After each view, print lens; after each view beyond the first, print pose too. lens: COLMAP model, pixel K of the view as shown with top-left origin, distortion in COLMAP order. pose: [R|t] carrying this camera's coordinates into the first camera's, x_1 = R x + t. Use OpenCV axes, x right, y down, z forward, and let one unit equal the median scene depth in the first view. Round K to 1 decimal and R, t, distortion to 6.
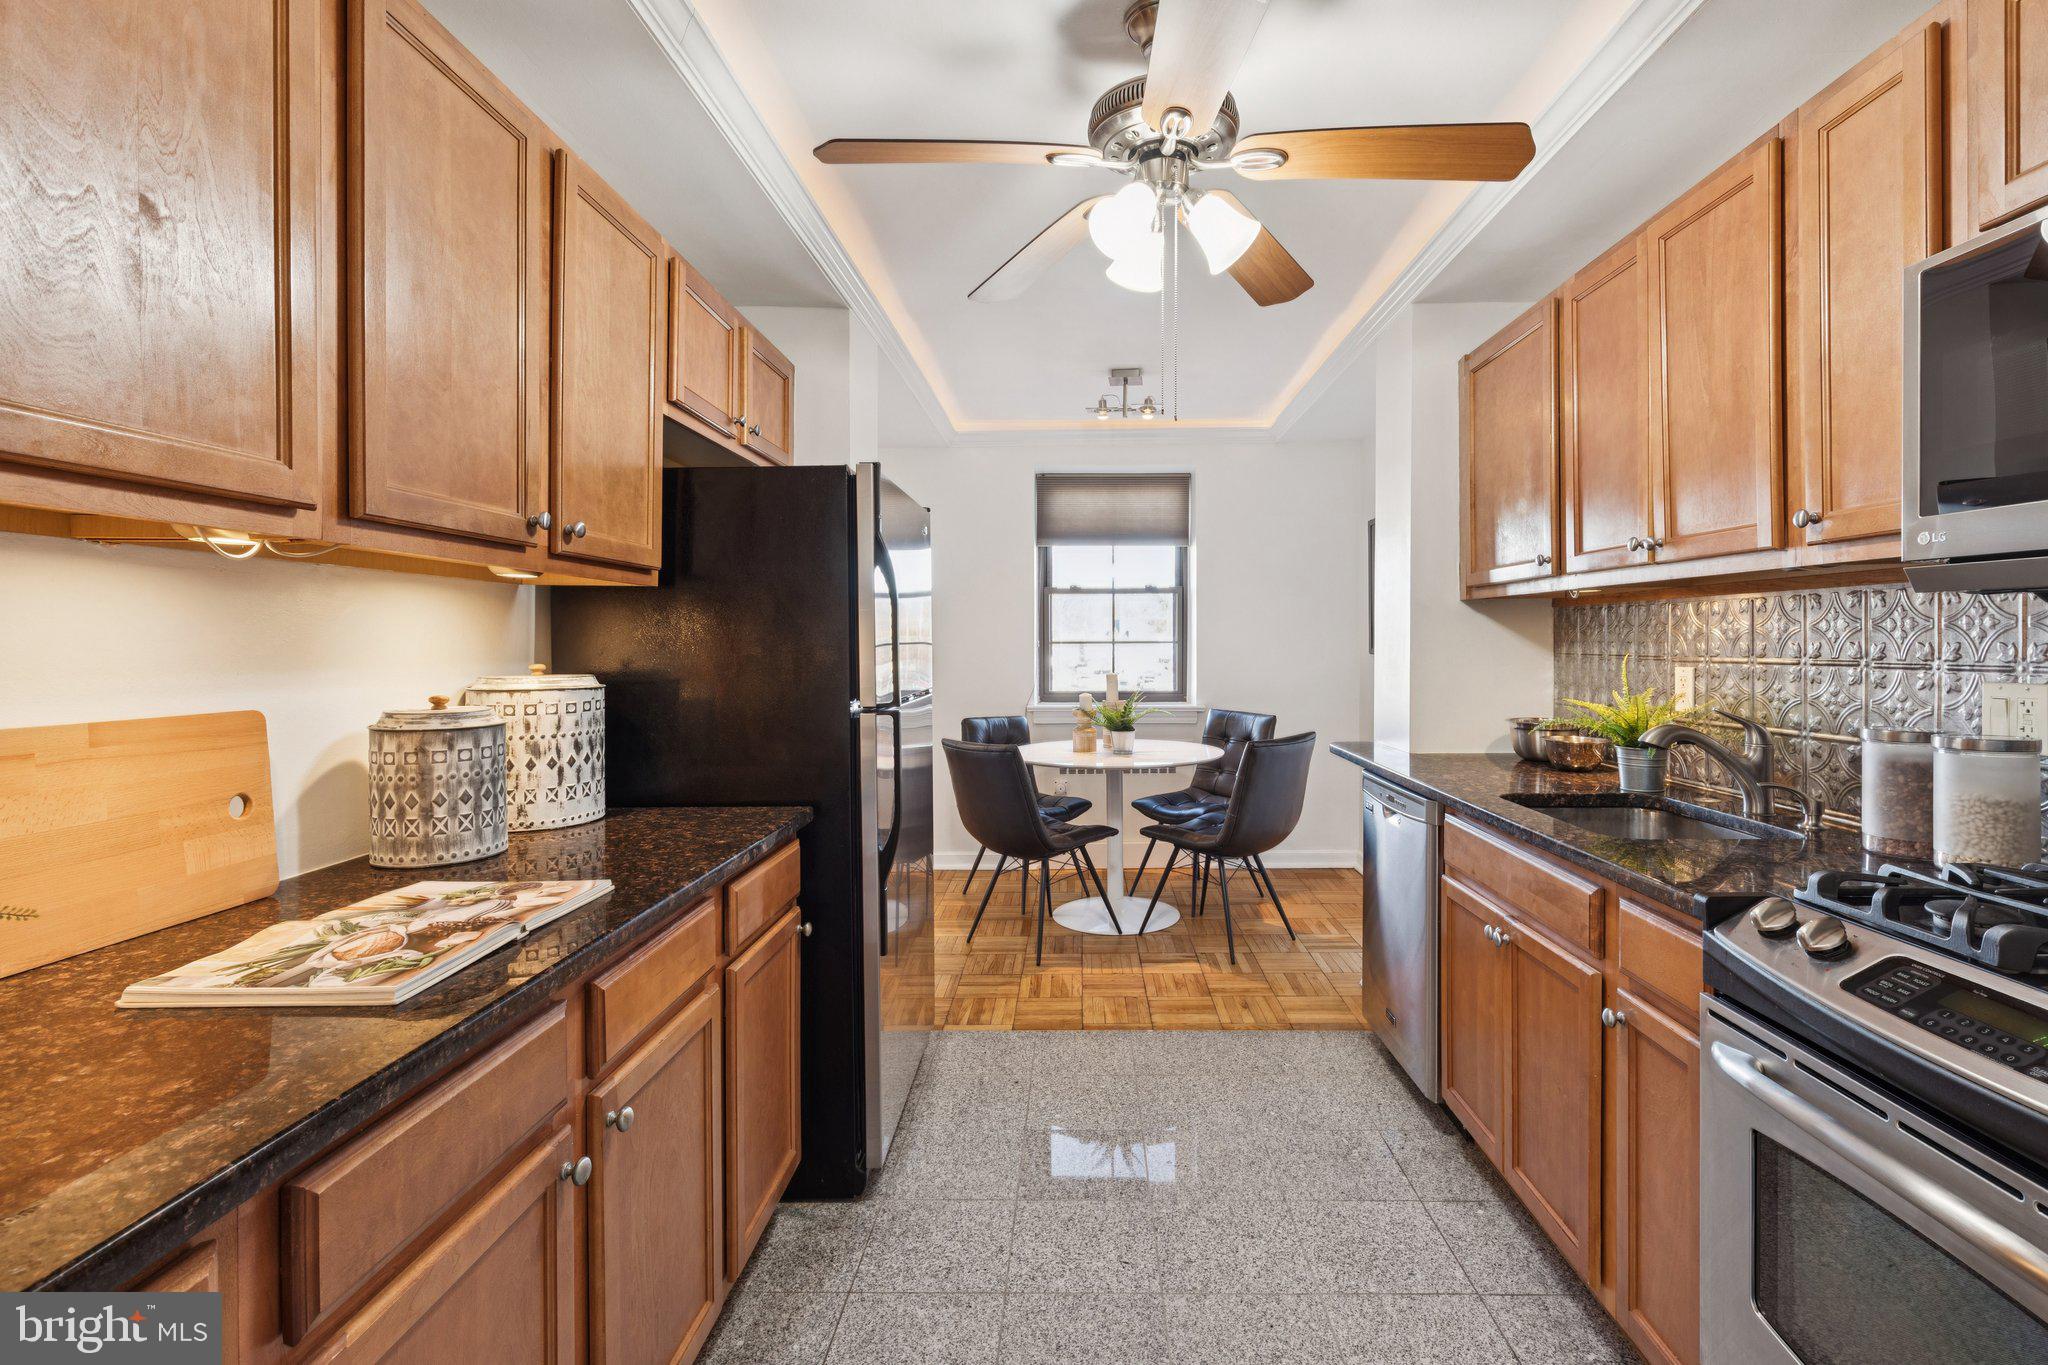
lens RADIAL K [[929.2, 0, 1030.2], [0, 929.2, 643.8], [0, 0, 1]] dist [0.007057, -0.001827]
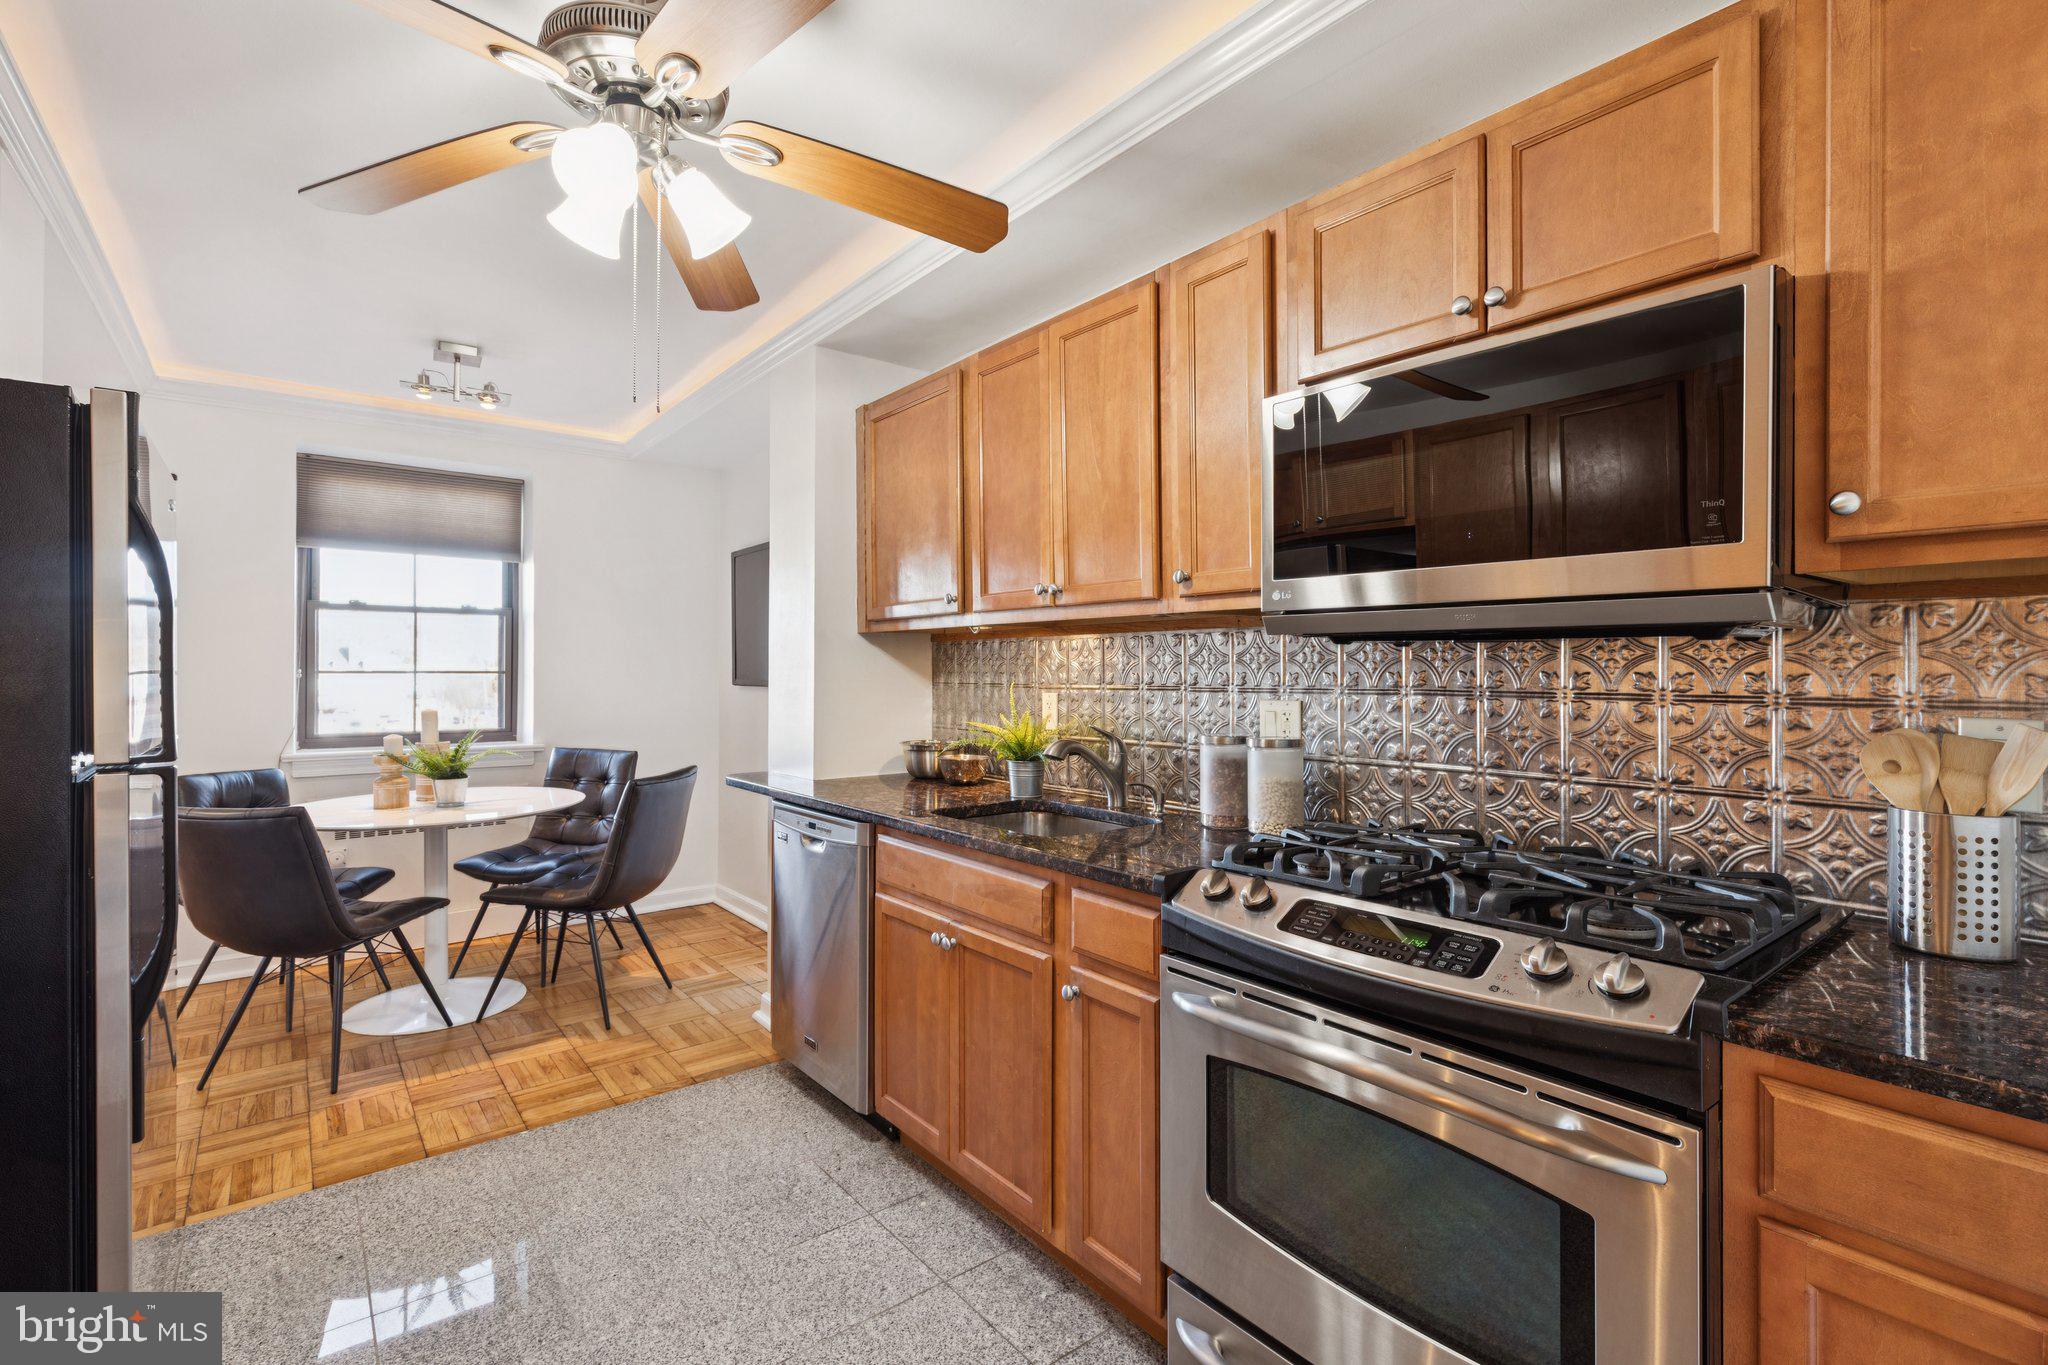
lens RADIAL K [[929.2, 0, 1021.3], [0, 929.2, 663.4], [0, 0, 1]] dist [0.007057, -0.001827]
pose [[0.765480, 0.013306, 0.643322, -0.111253], [-0.004095, 0.999867, -0.015807, 0.005617], [-0.643447, 0.009466, 0.765432, 0.092457]]
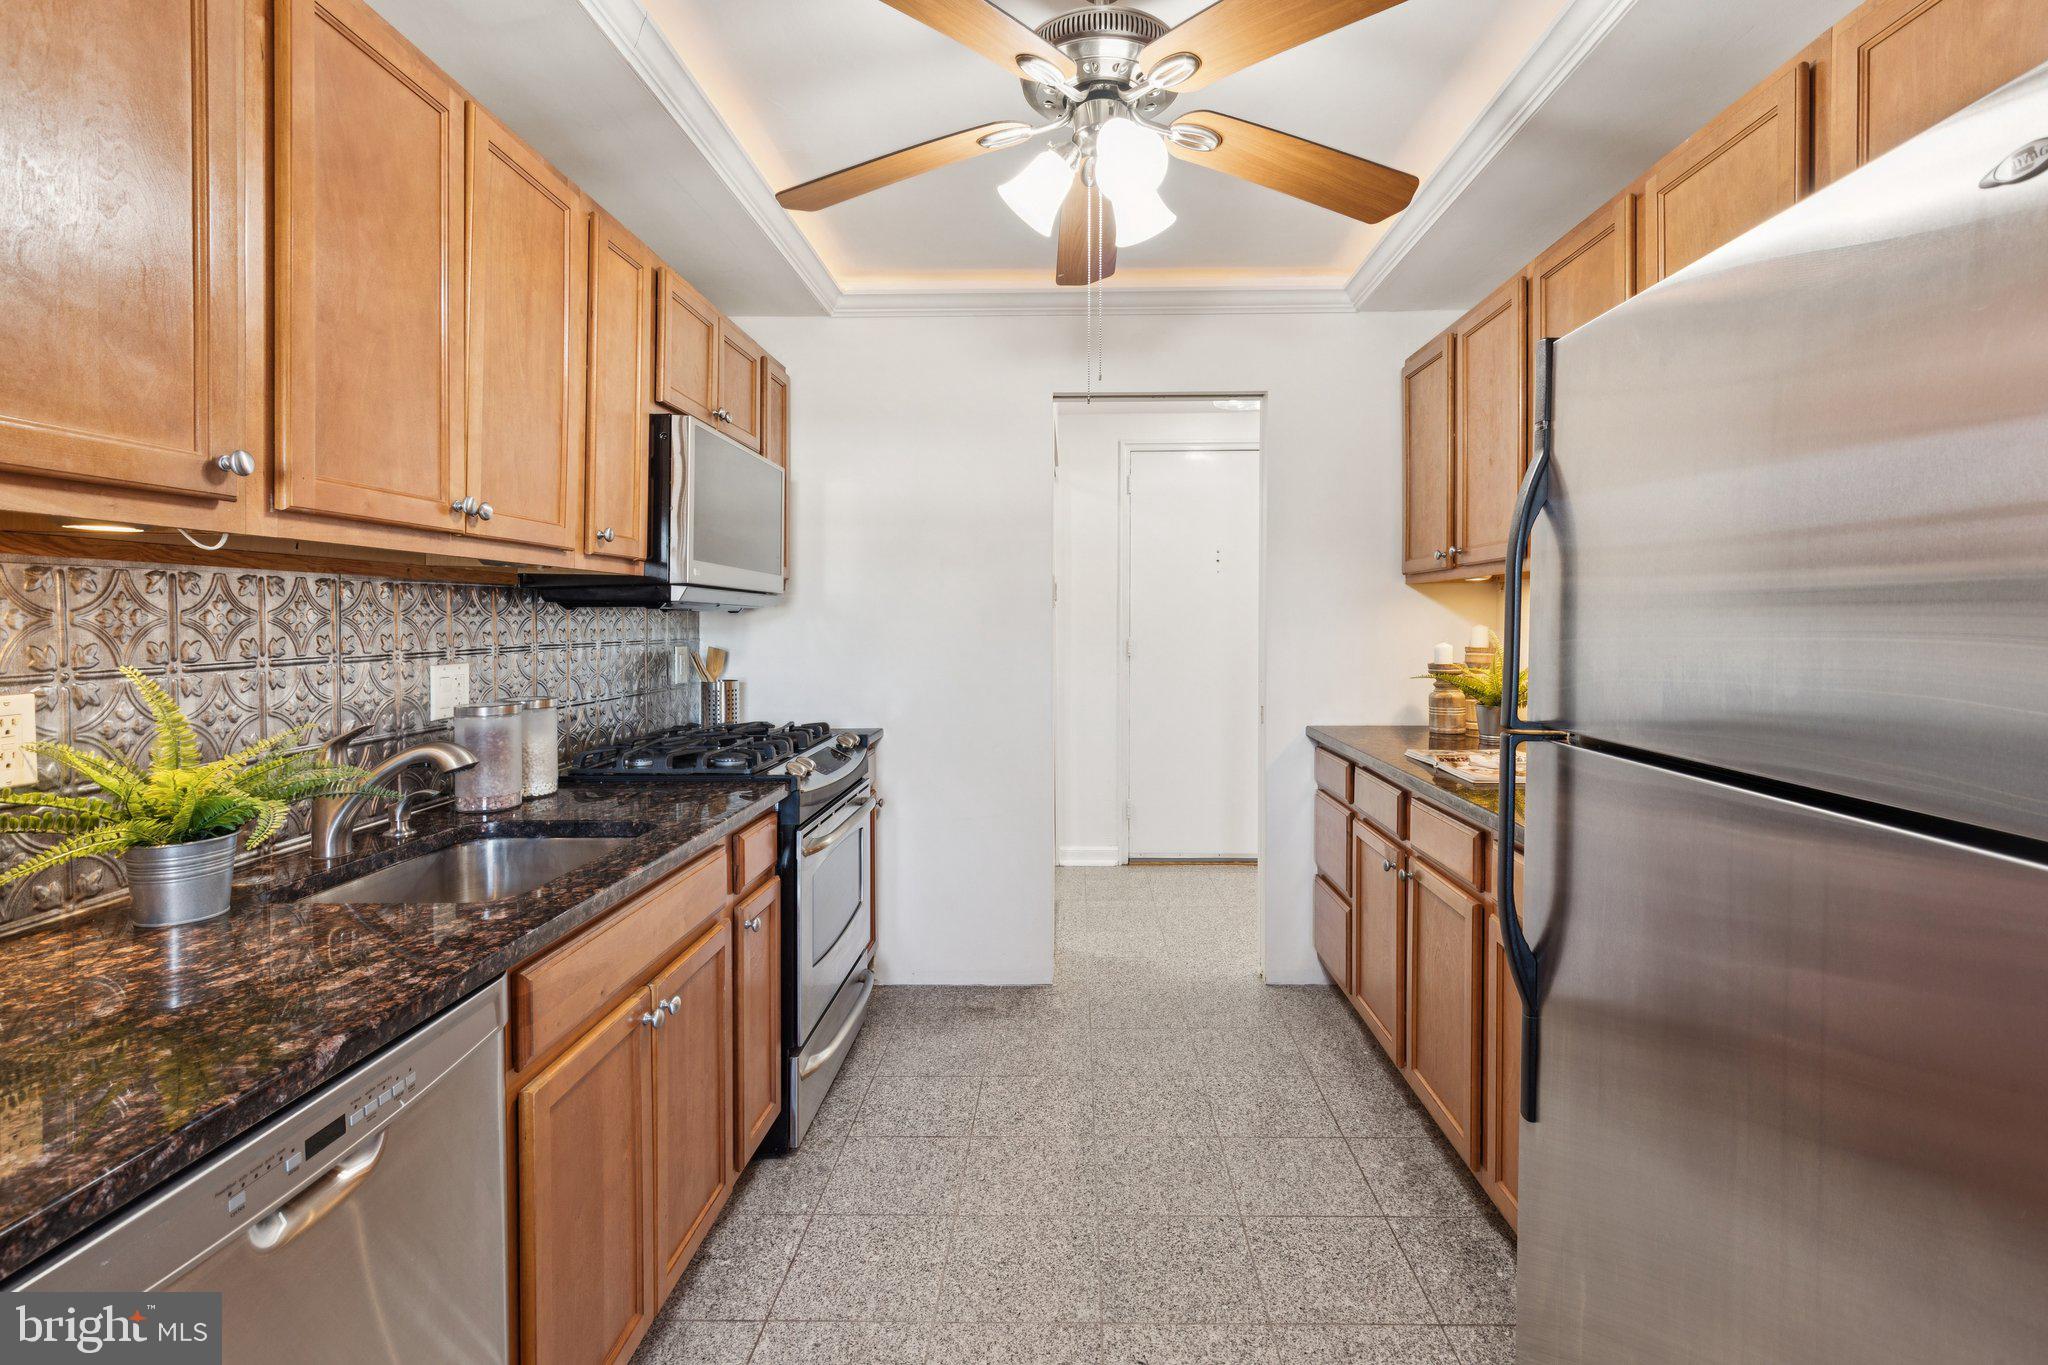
lens RADIAL K [[929.2, 0, 1047.0], [0, 929.2, 628.3], [0, 0, 1]] dist [0.007057, -0.001827]
pose [[-0.999652, 0.008584, -0.024950, 0.176222], [0.008359, 0.999924, 0.009093, -0.010220], [0.025027, 0.008881, -0.999647, 1.587309]]
